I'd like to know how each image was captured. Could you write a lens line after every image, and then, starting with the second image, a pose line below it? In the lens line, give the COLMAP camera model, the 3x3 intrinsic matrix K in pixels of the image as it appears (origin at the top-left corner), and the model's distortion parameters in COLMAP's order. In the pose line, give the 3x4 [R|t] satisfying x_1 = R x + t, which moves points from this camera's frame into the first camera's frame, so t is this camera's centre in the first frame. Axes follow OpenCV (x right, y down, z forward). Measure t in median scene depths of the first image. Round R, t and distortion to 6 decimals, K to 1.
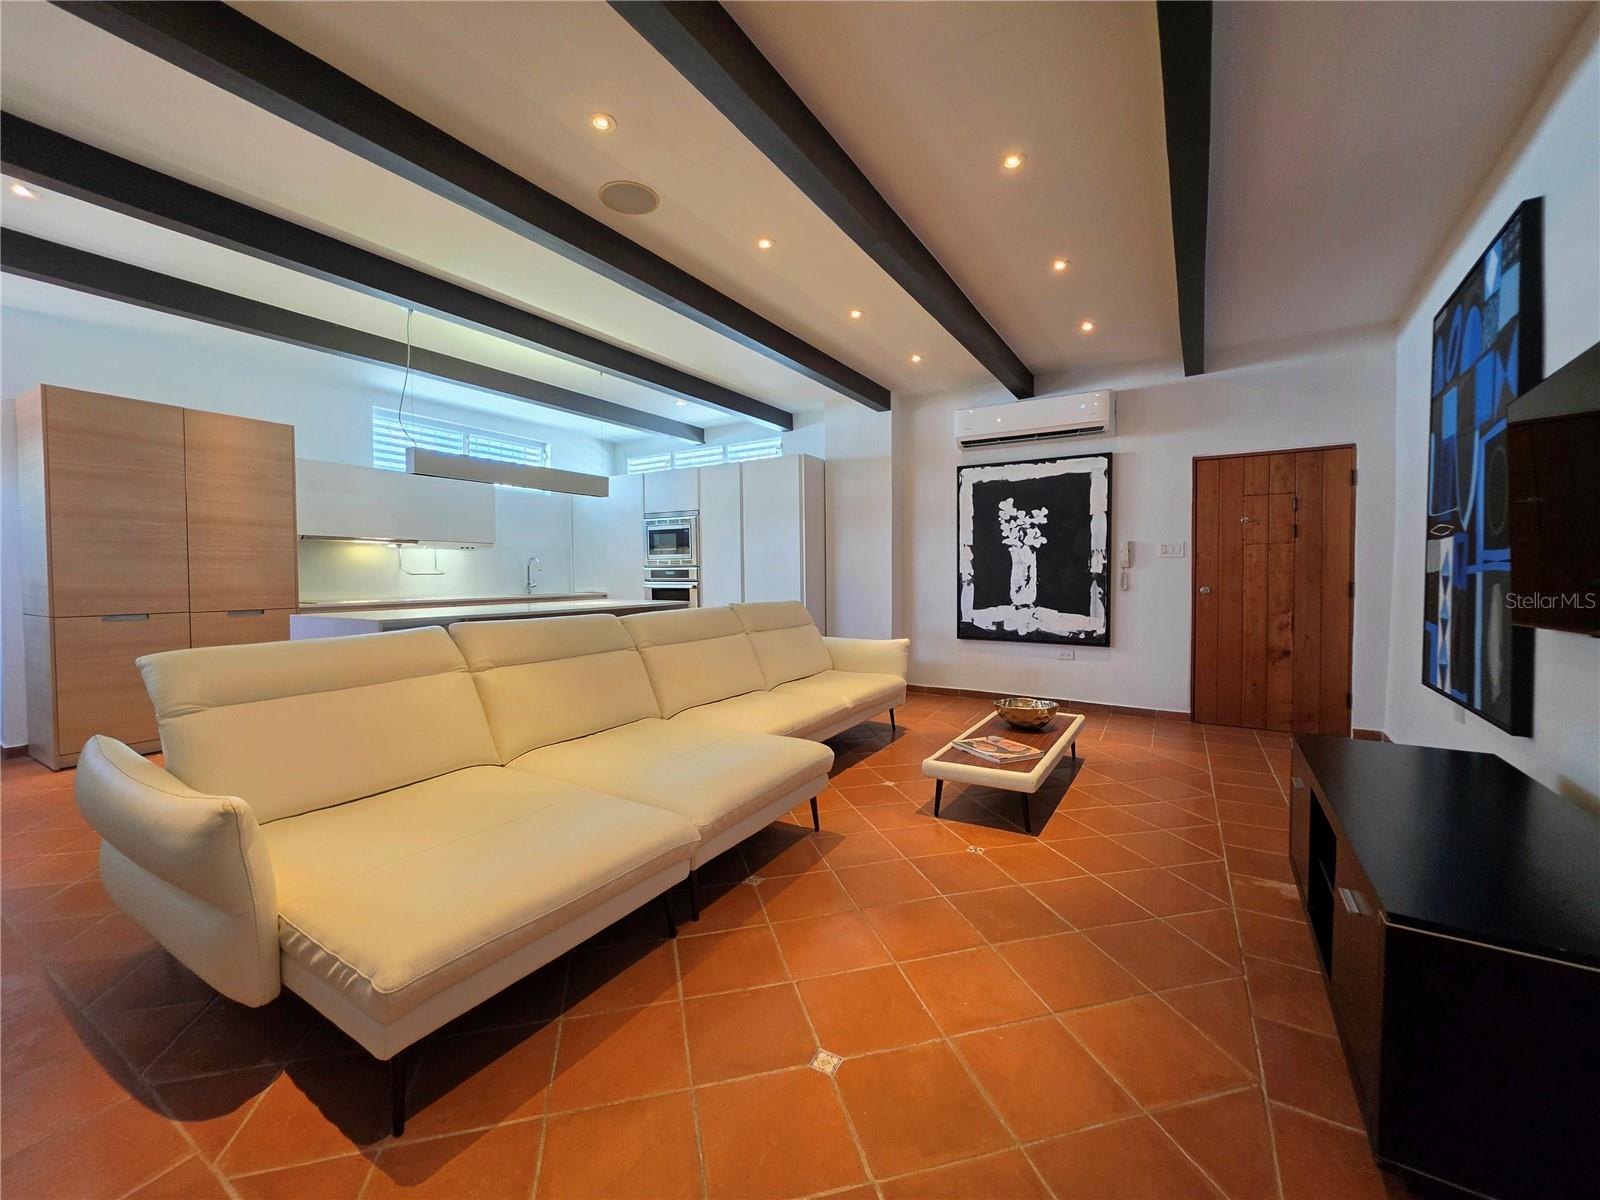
lens RADIAL K [[641.5, 0, 793.3], [0, 641.5, 599.0], [0, 0, 1]] dist [-0.002503, 0.000201]
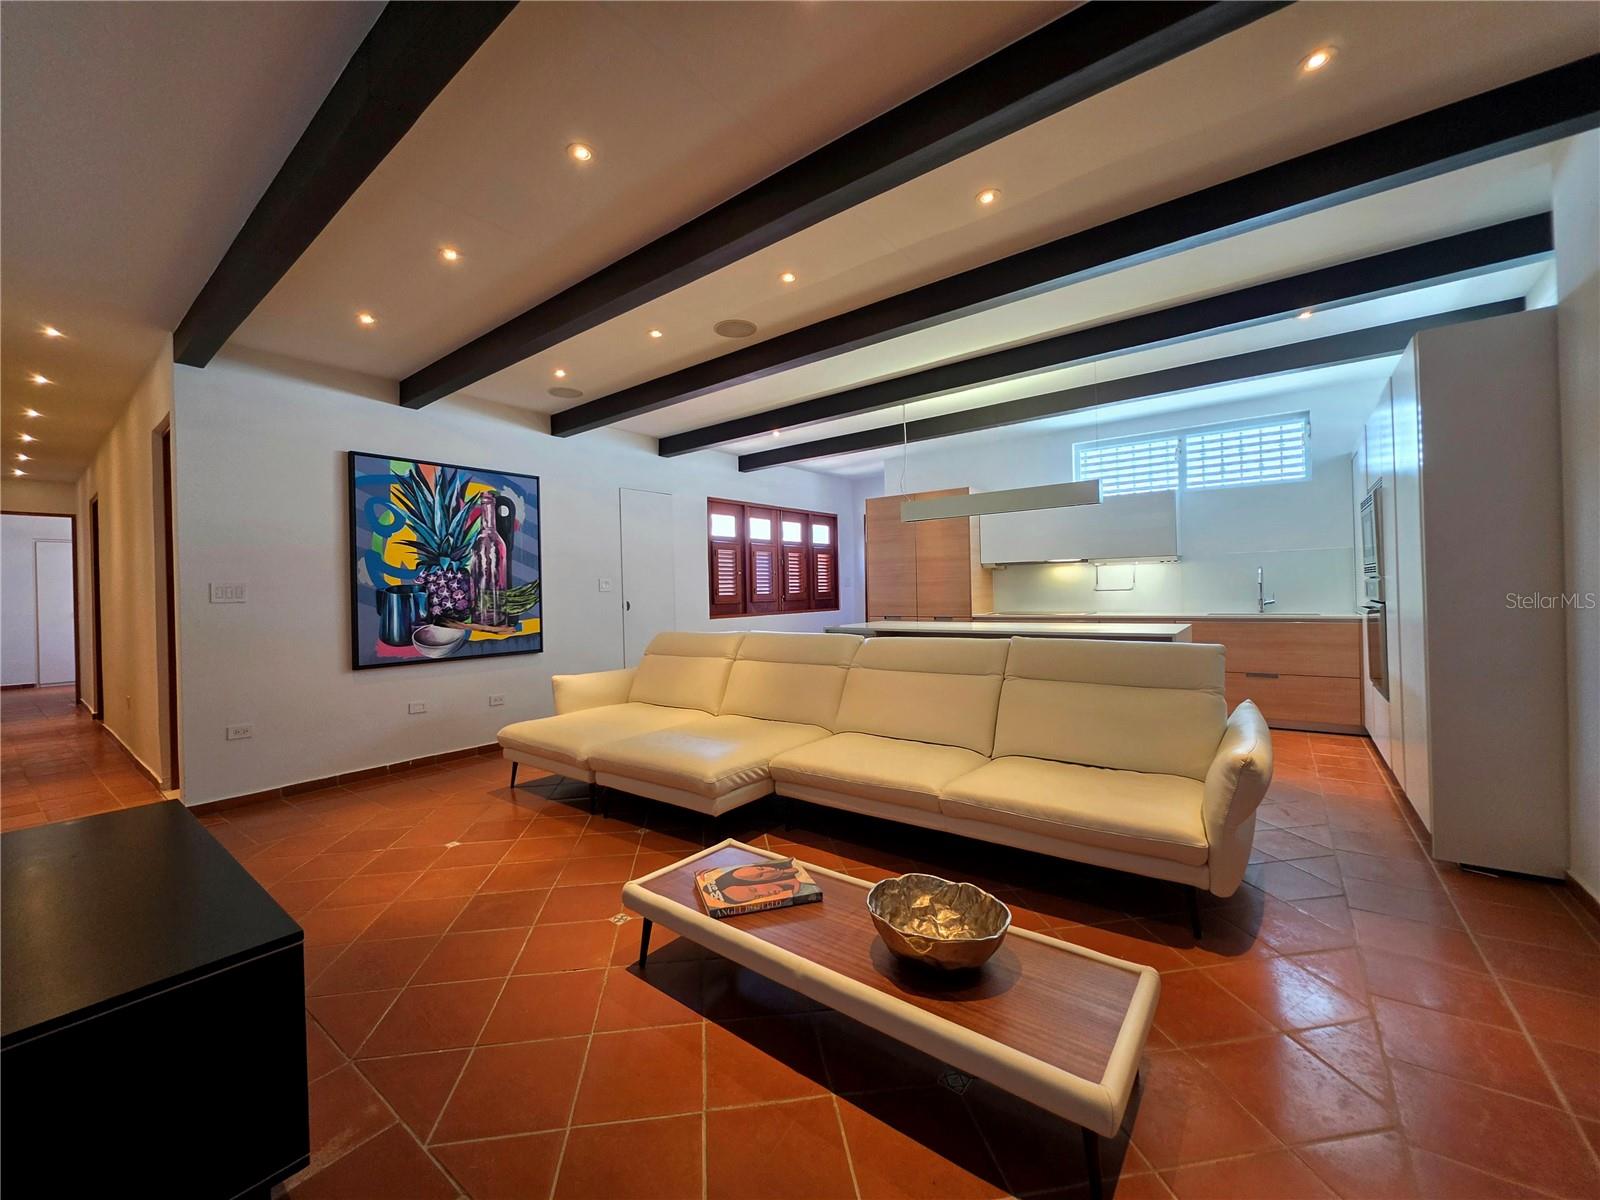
lens RADIAL K [[641.5, 0, 786.5], [0, 641.5, 600.9], [0, 0, 1]] dist [-0.002503, 0.000201]
pose [[-0.116130, 0.019828, -0.993036, 0.569421], [-0.016838, 0.999618, 0.021929, -0.039940], [0.993091, 0.019267, -0.115752, 0.660546]]
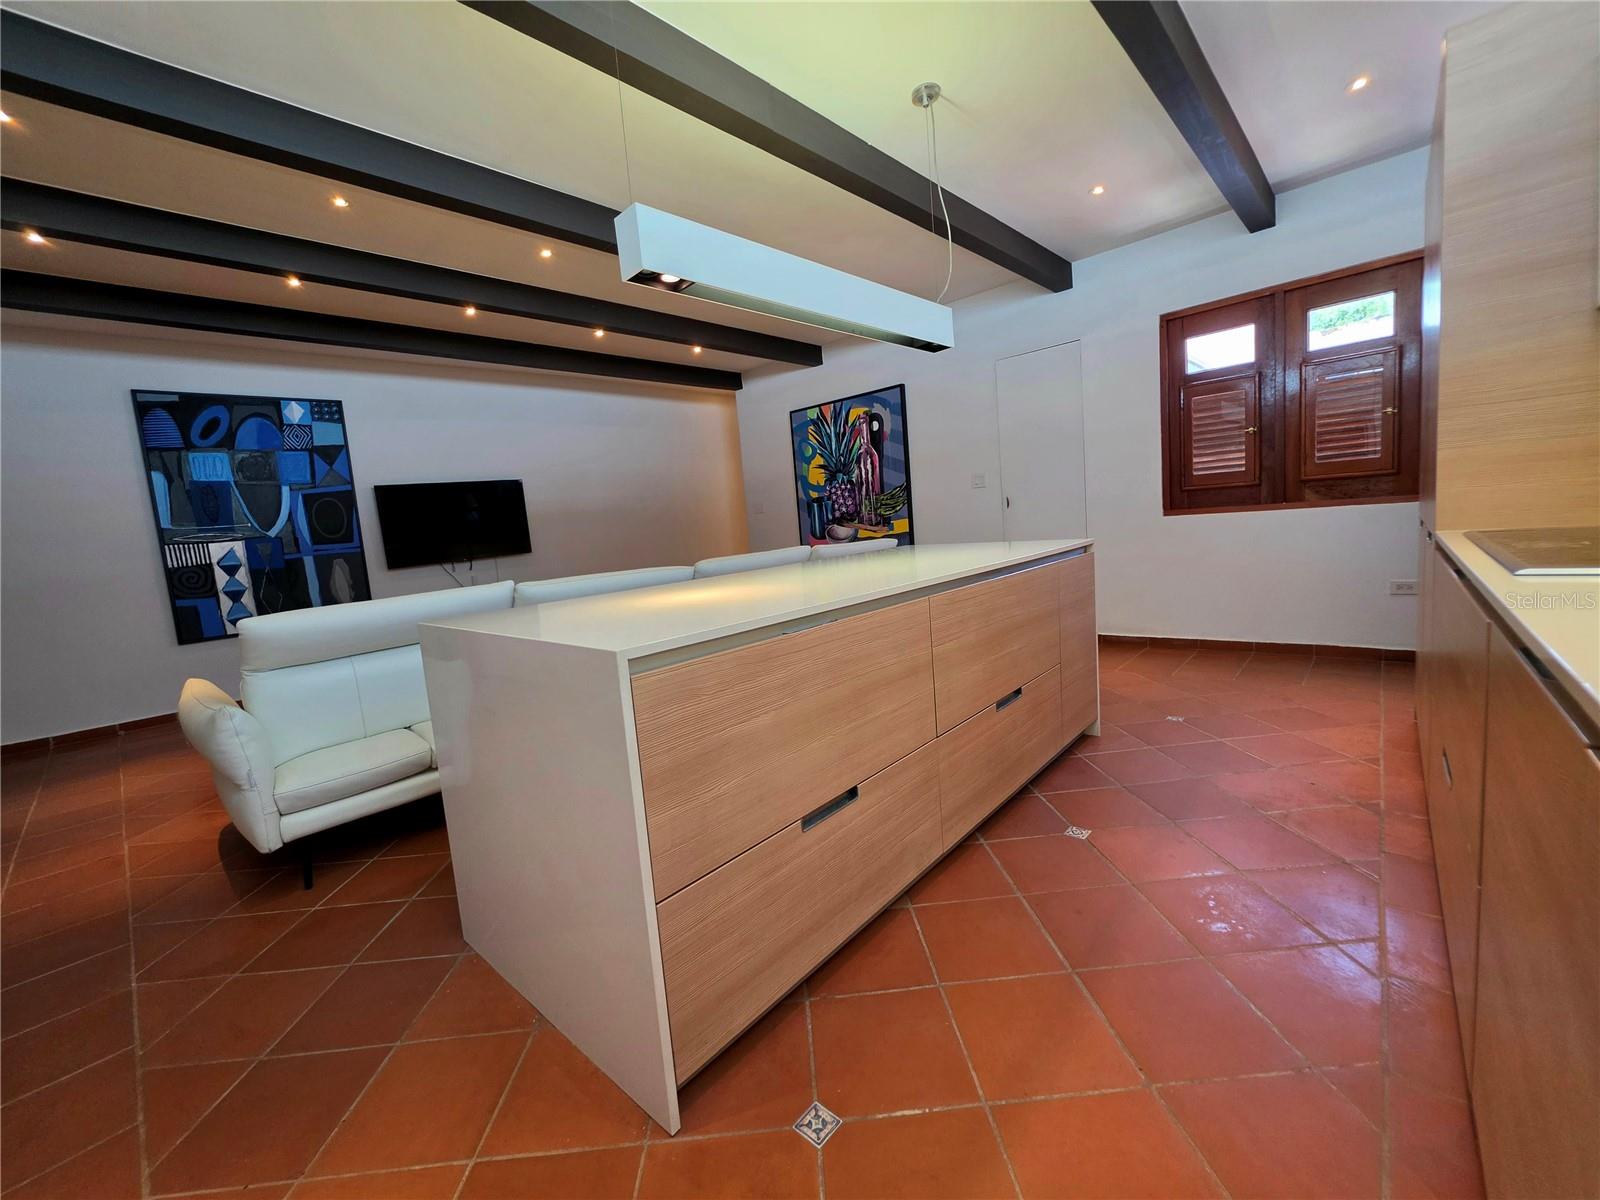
lens RADIAL K [[641.5, 0, 795.6], [0, 641.5, 585.8], [0, 0, 1]] dist [-0.002503, 0.000201]
pose [[-0.976024, 0.063278, 0.208261, -0.410286], [0.093933, 0.985577, 0.140762, -0.042916], [-0.196350, 0.156950, -0.967891, 1.264541]]
